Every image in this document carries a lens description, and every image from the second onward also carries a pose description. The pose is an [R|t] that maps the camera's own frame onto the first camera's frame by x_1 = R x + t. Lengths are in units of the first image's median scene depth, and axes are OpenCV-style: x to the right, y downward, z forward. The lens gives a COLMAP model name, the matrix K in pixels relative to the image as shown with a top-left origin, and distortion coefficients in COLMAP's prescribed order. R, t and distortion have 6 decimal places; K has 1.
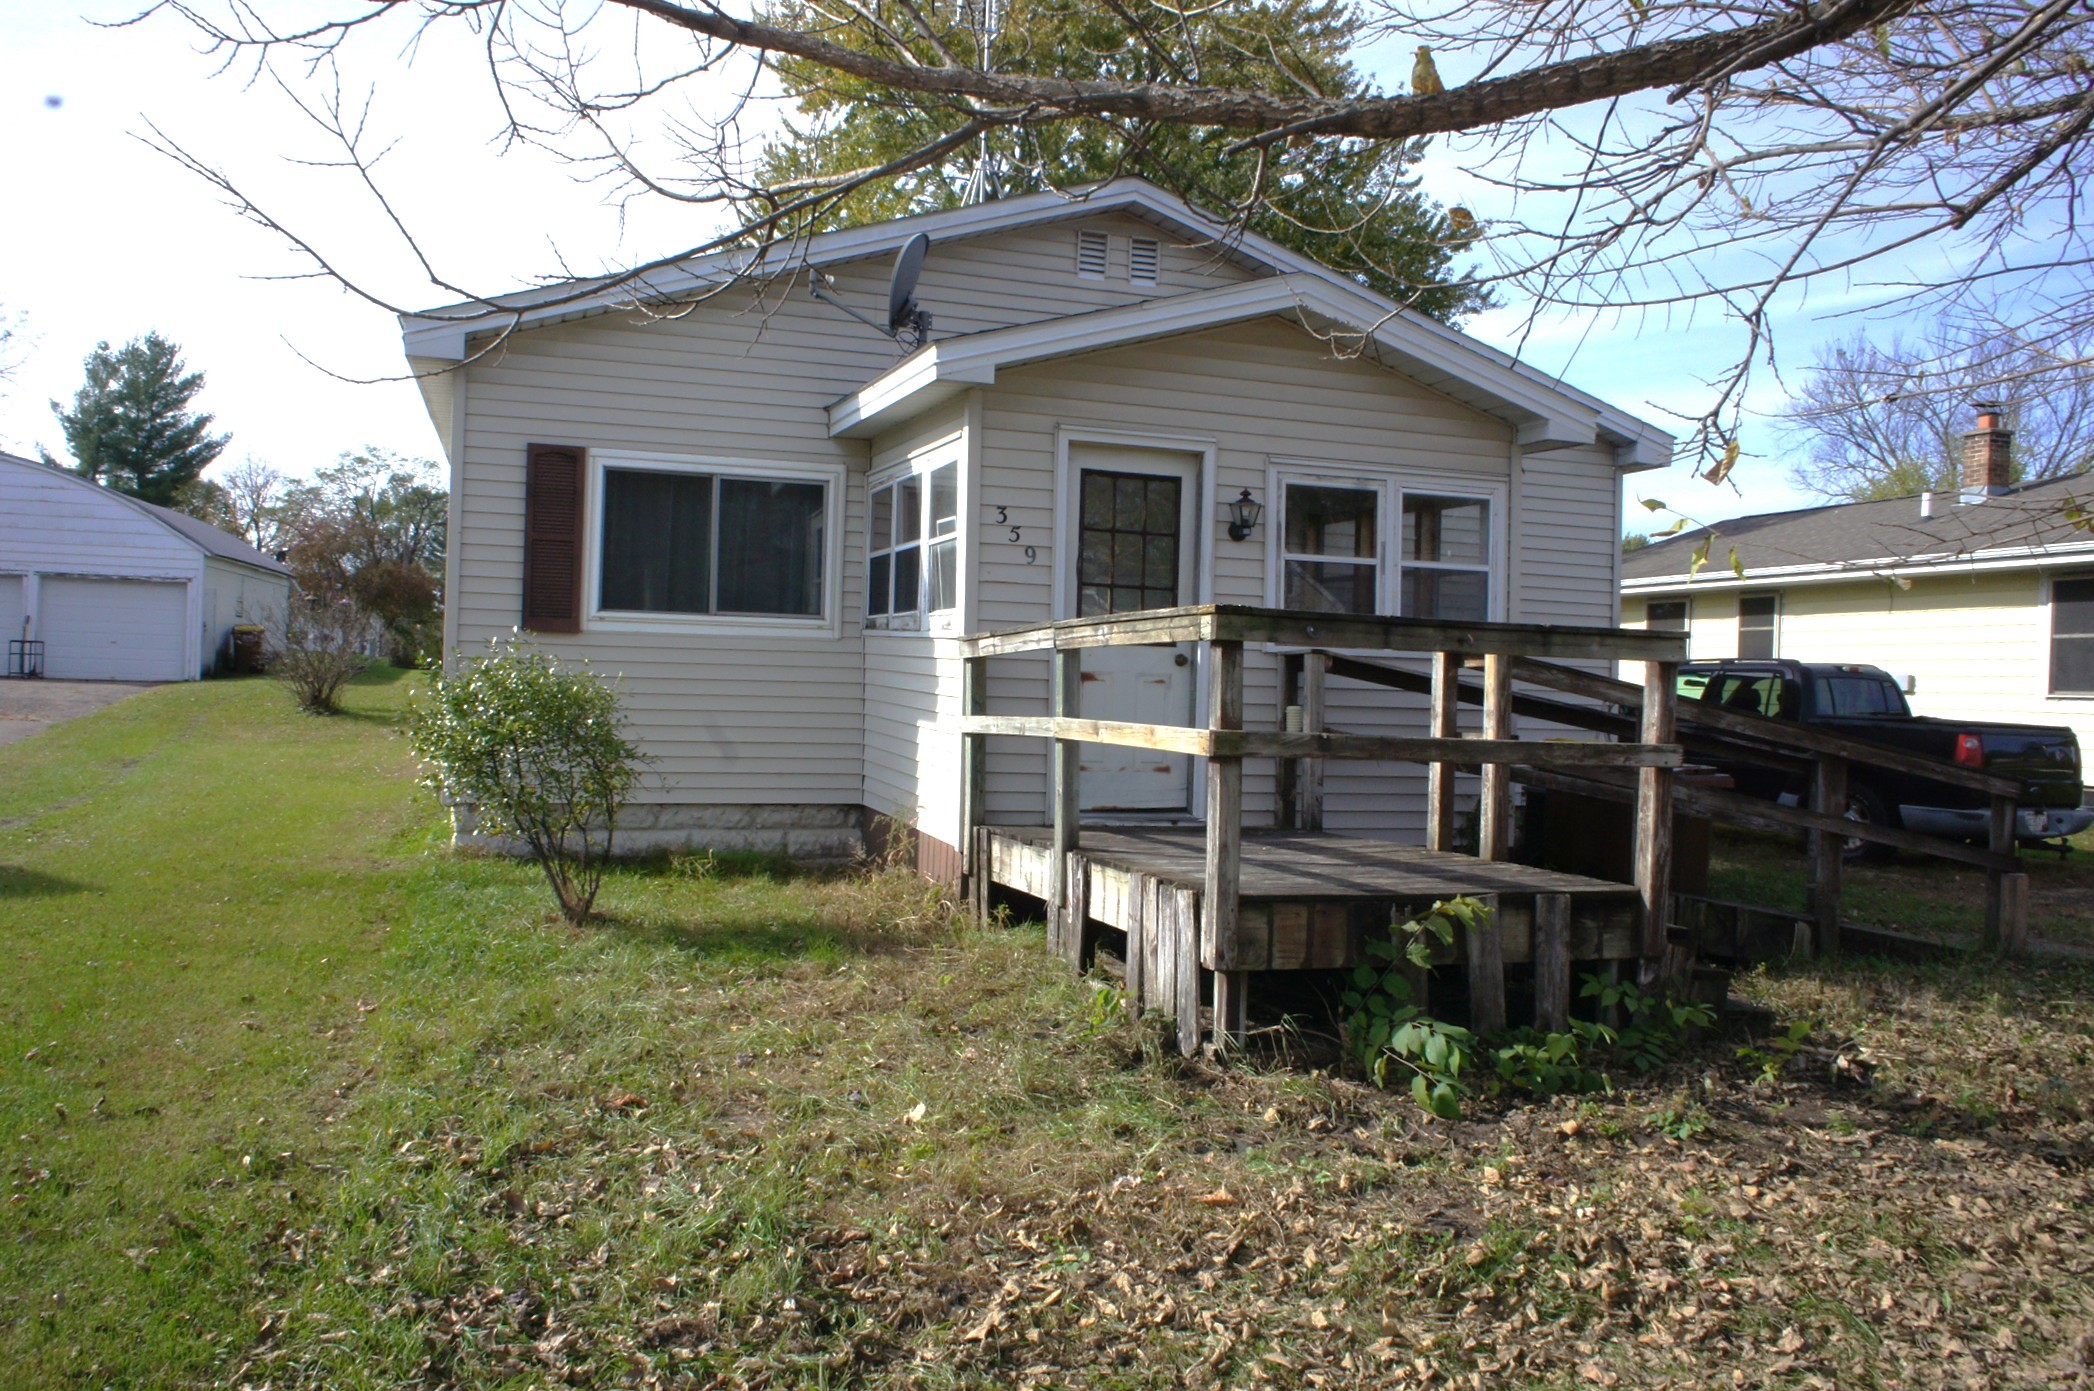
lens RADIAL K [[1550.2, 0, 1047.0], [0, 1550.2, 695.5], [0, 0, 1]] dist [-0.043644, -0.000576]
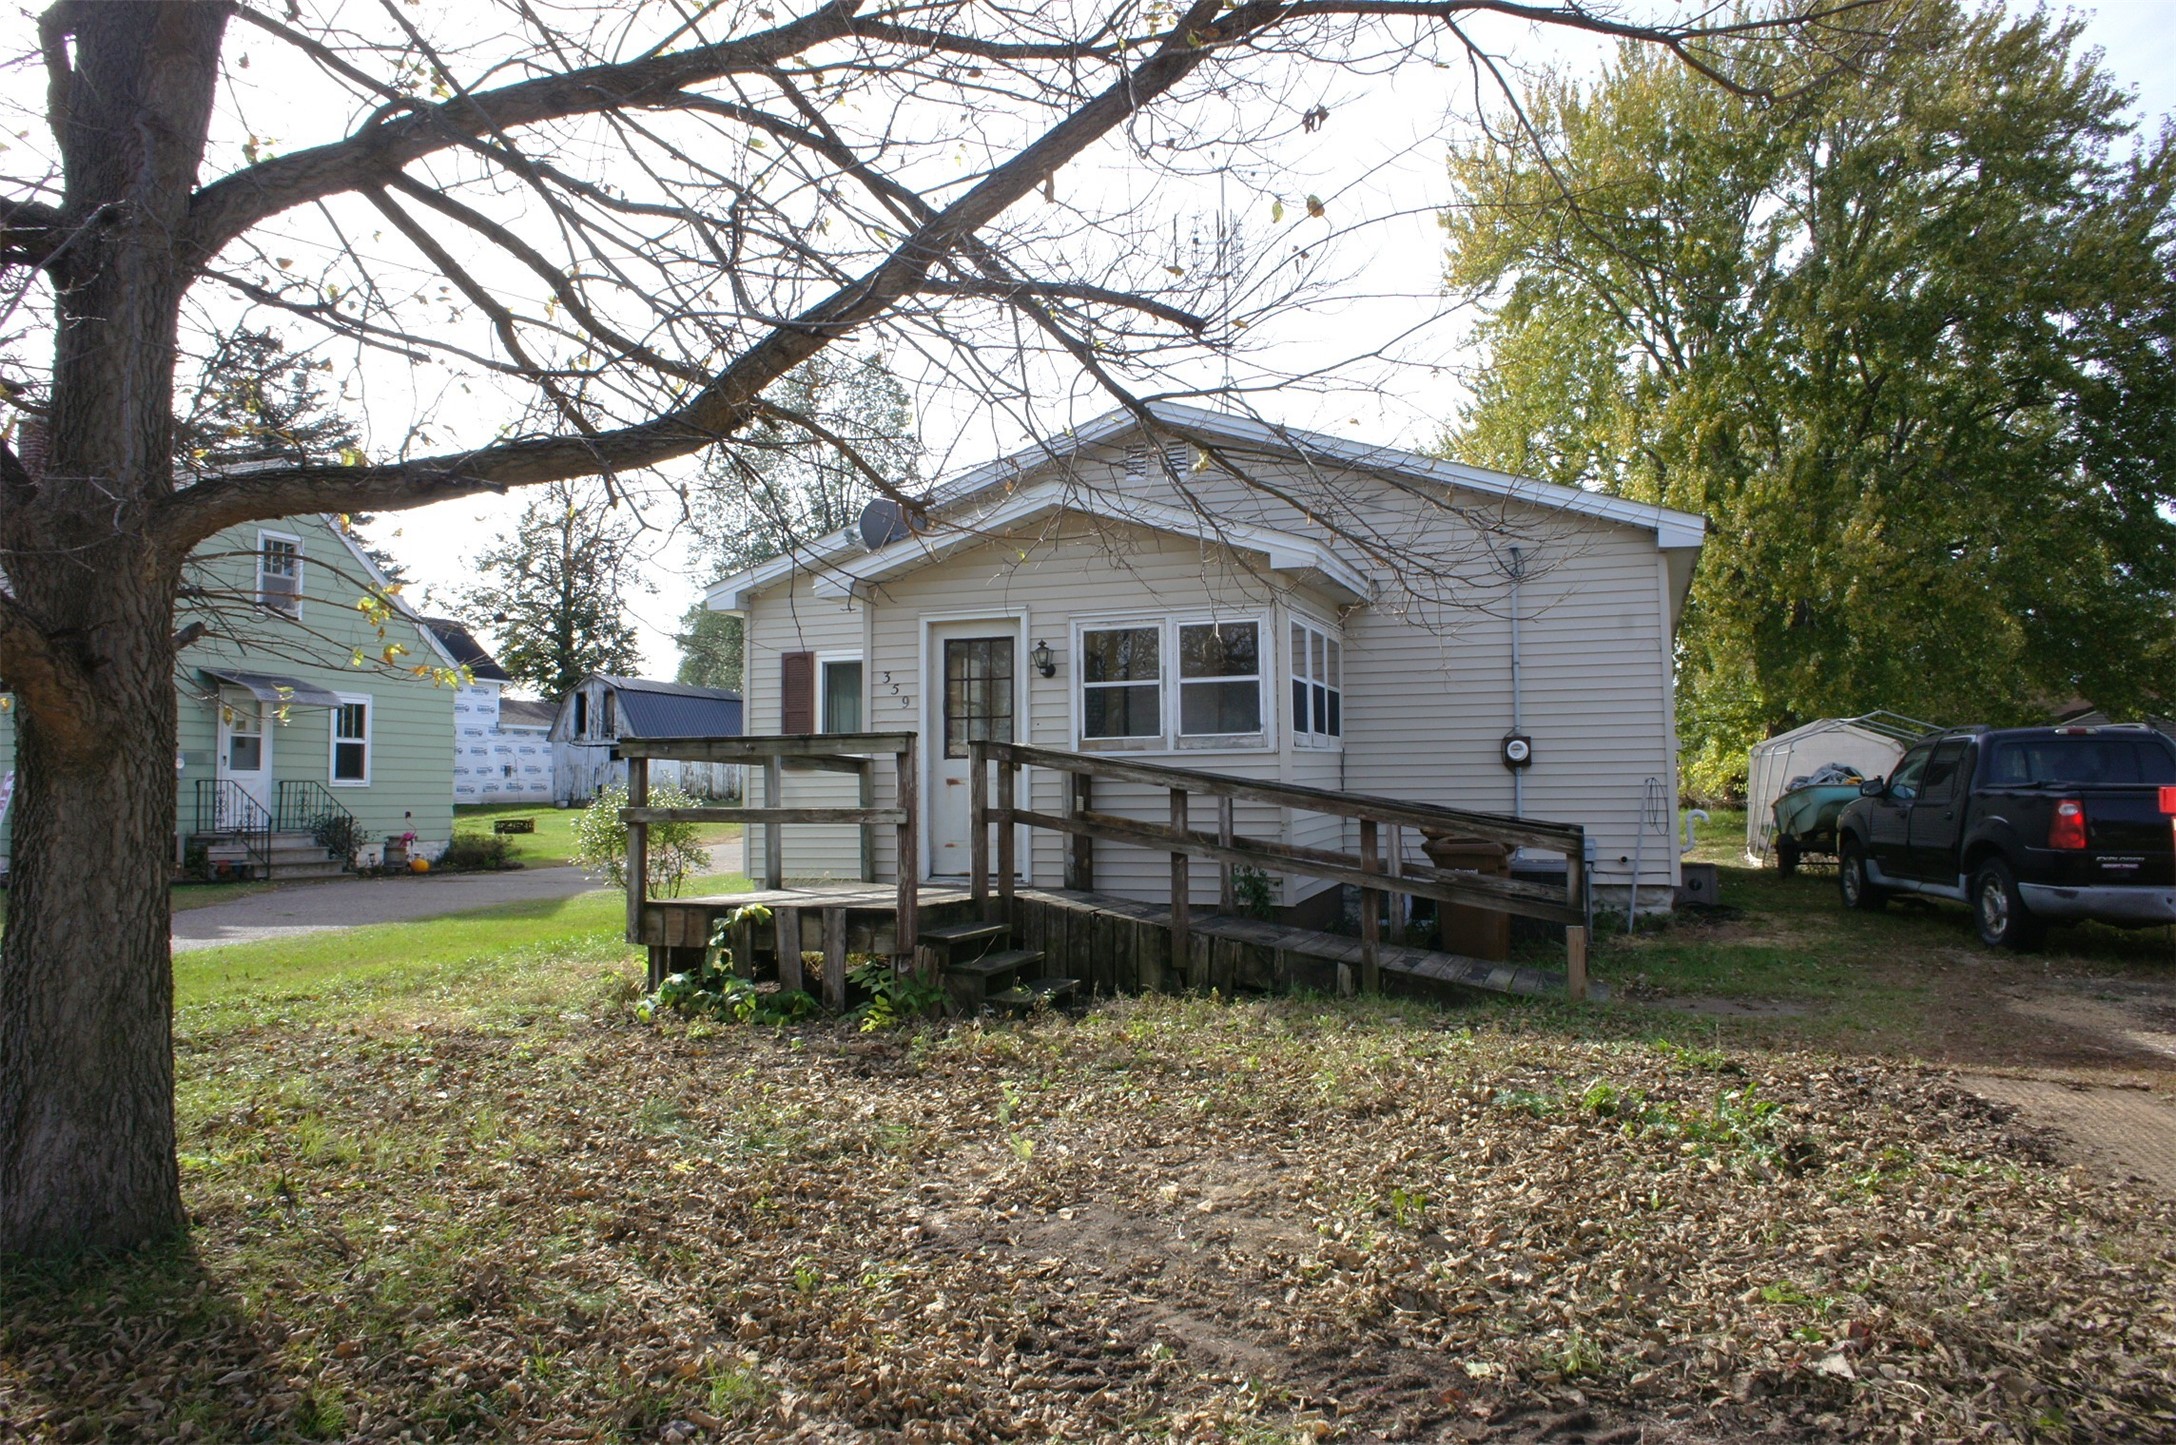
lens RADIAL K [[1487.9, 0, 1094.7], [0, 1487.9, 729.8], [0, 0, 1]] dist [-0.047446, 0.044603]
pose [[0.779860, -0.069824, -0.622047, 0.933385], [0.028365, 0.996680, -0.076316, 0.045893], [0.625311, 0.041872, 0.779252, 0.001771]]
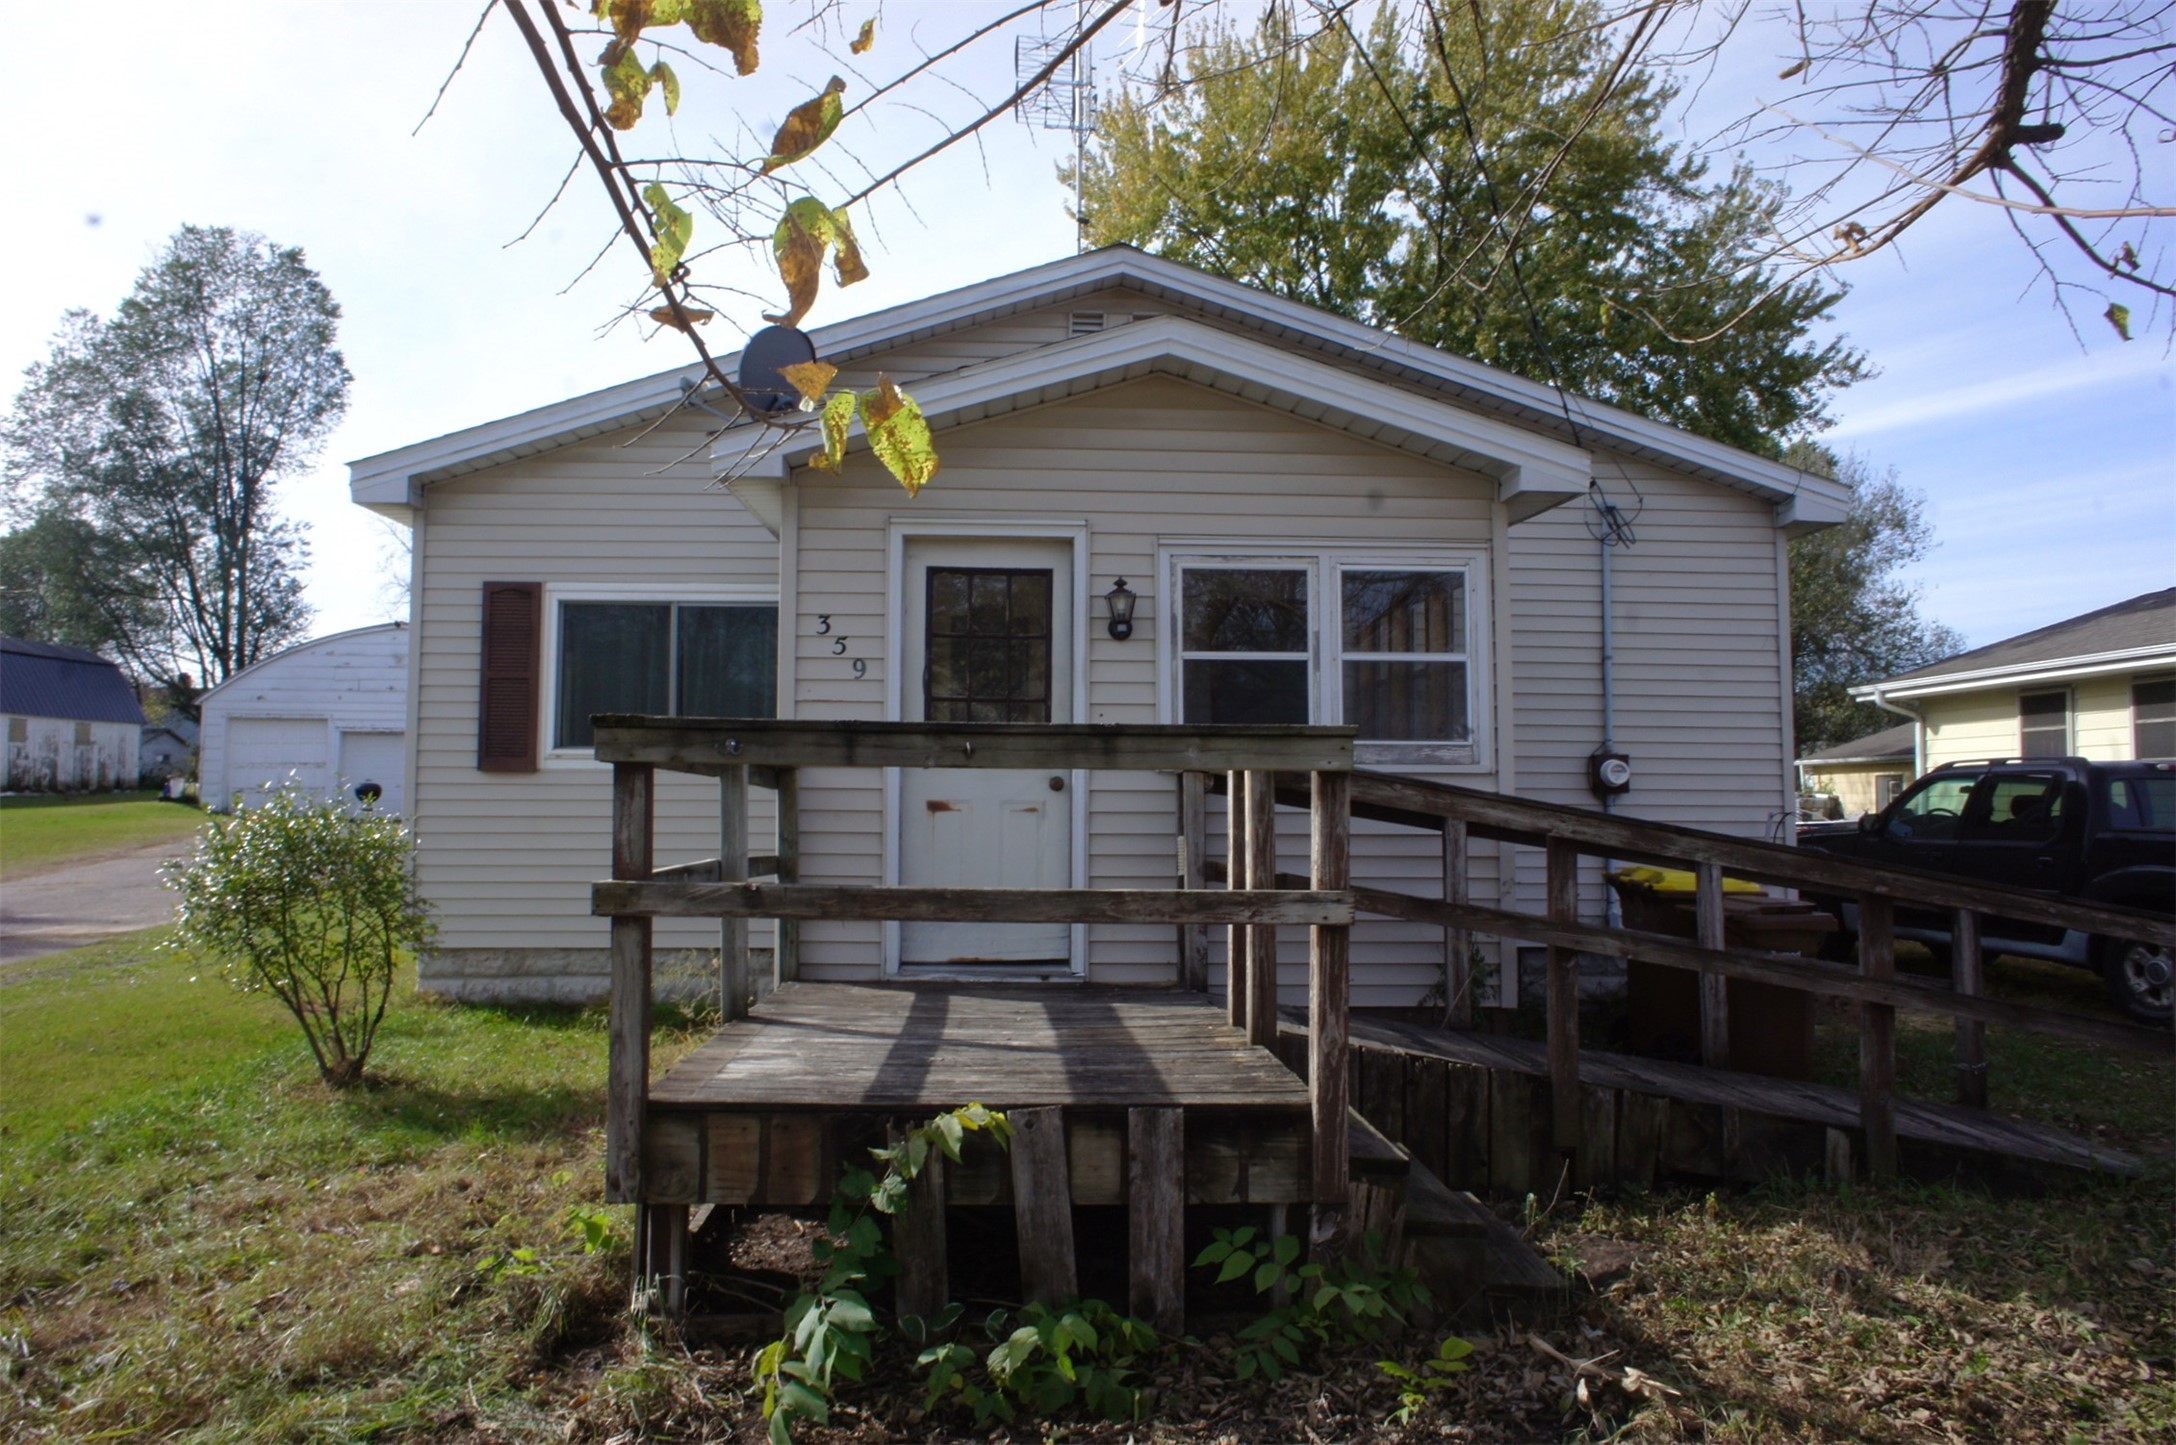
lens RADIAL K [[1487.9, 0, 1094.7], [0, 1487.9, 729.8], [0, 0, 1]] dist [-0.047446, 0.044603]
pose [[0.961965, -0.037862, -0.270537, 0.313612], [0.021409, 0.997751, -0.063512, -0.000248], [0.272334, 0.055305, 0.960612, 0.215176]]
